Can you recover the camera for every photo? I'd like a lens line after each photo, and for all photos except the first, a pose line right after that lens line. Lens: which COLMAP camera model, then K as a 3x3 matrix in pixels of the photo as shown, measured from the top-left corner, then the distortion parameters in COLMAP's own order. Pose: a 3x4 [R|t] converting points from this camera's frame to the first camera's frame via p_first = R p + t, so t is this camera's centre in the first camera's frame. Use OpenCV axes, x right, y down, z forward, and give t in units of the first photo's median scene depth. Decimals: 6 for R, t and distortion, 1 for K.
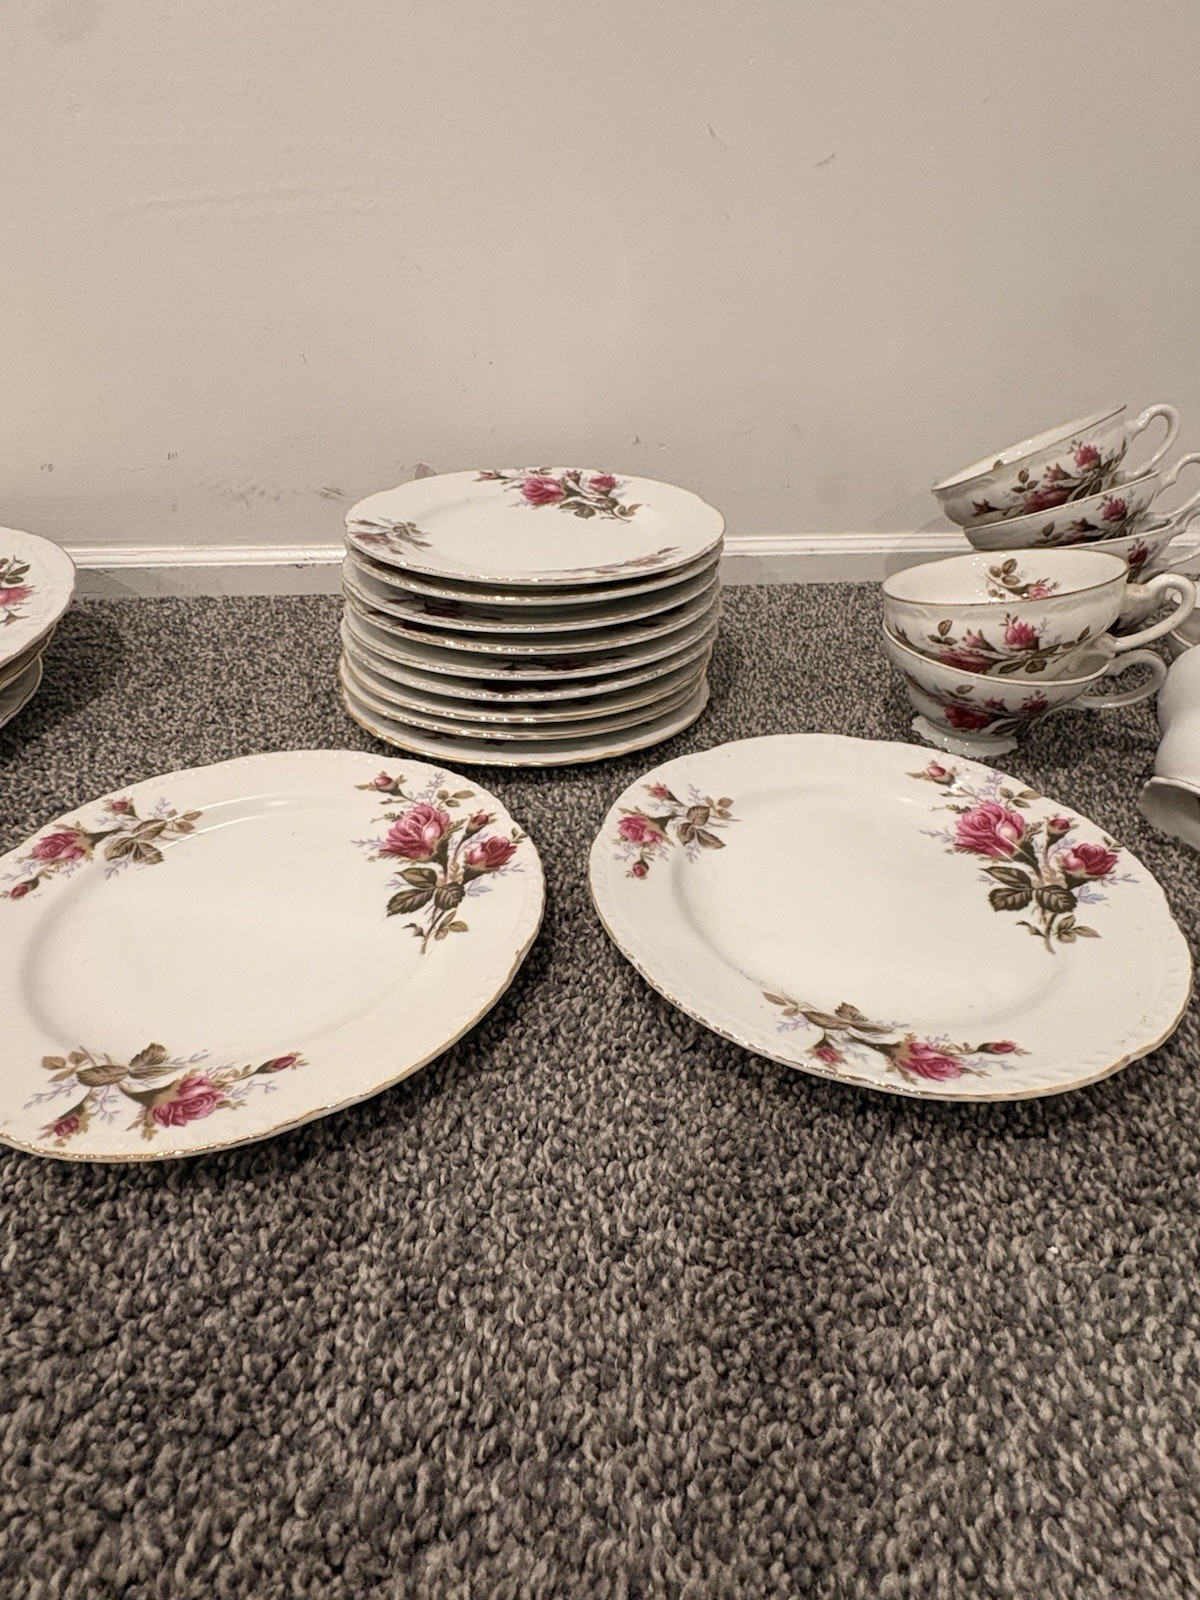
lens RADIAL K [[822.4, 0, 598.6], [0, 822.4, 778.4], [0, 0, 1]] dist [-0.001395, -0.000545]
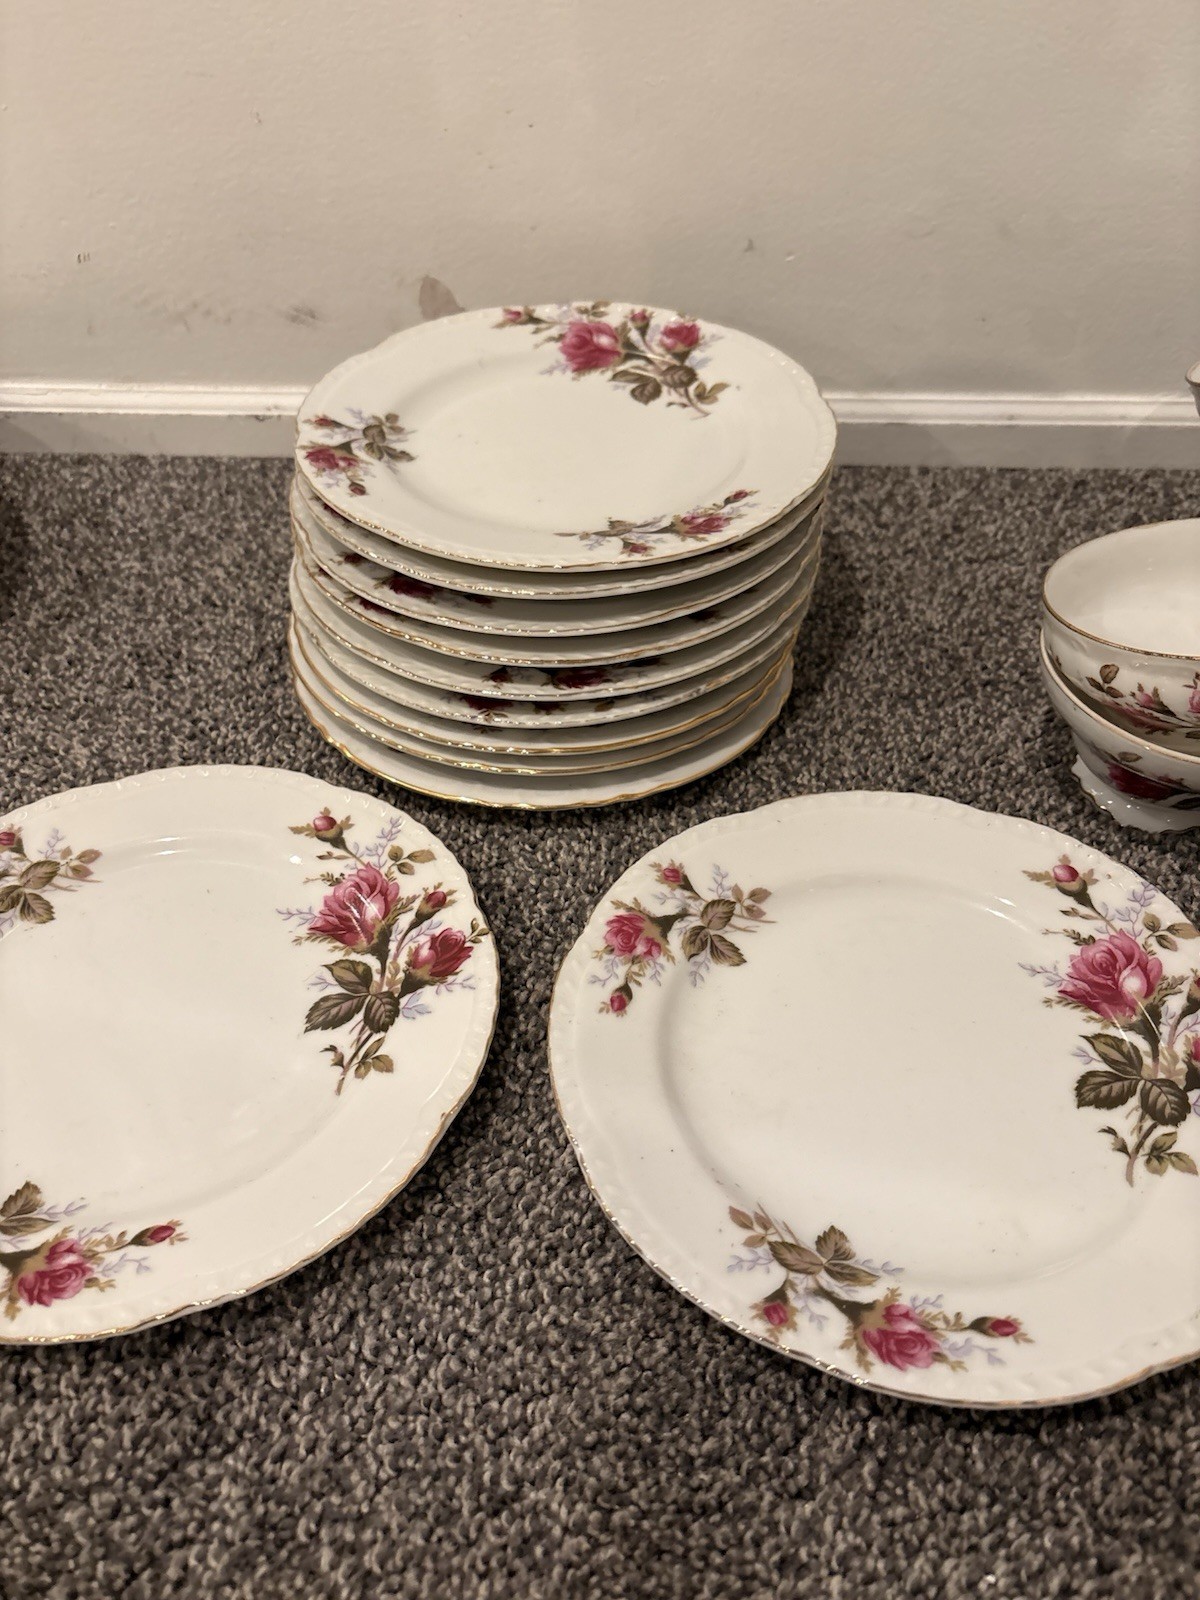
lens RADIAL K [[1186.0, 0, 601.8], [0, 1186.0, 824.7], [0, 0, 1]] dist [0.027582, -0.049601]
pose [[0.989271, 0.088669, -0.116110, 0.160267], [-0.061281, 0.973309, 0.221165, -0.323302], [0.132621, -0.211677, 0.968300, -0.069375]]
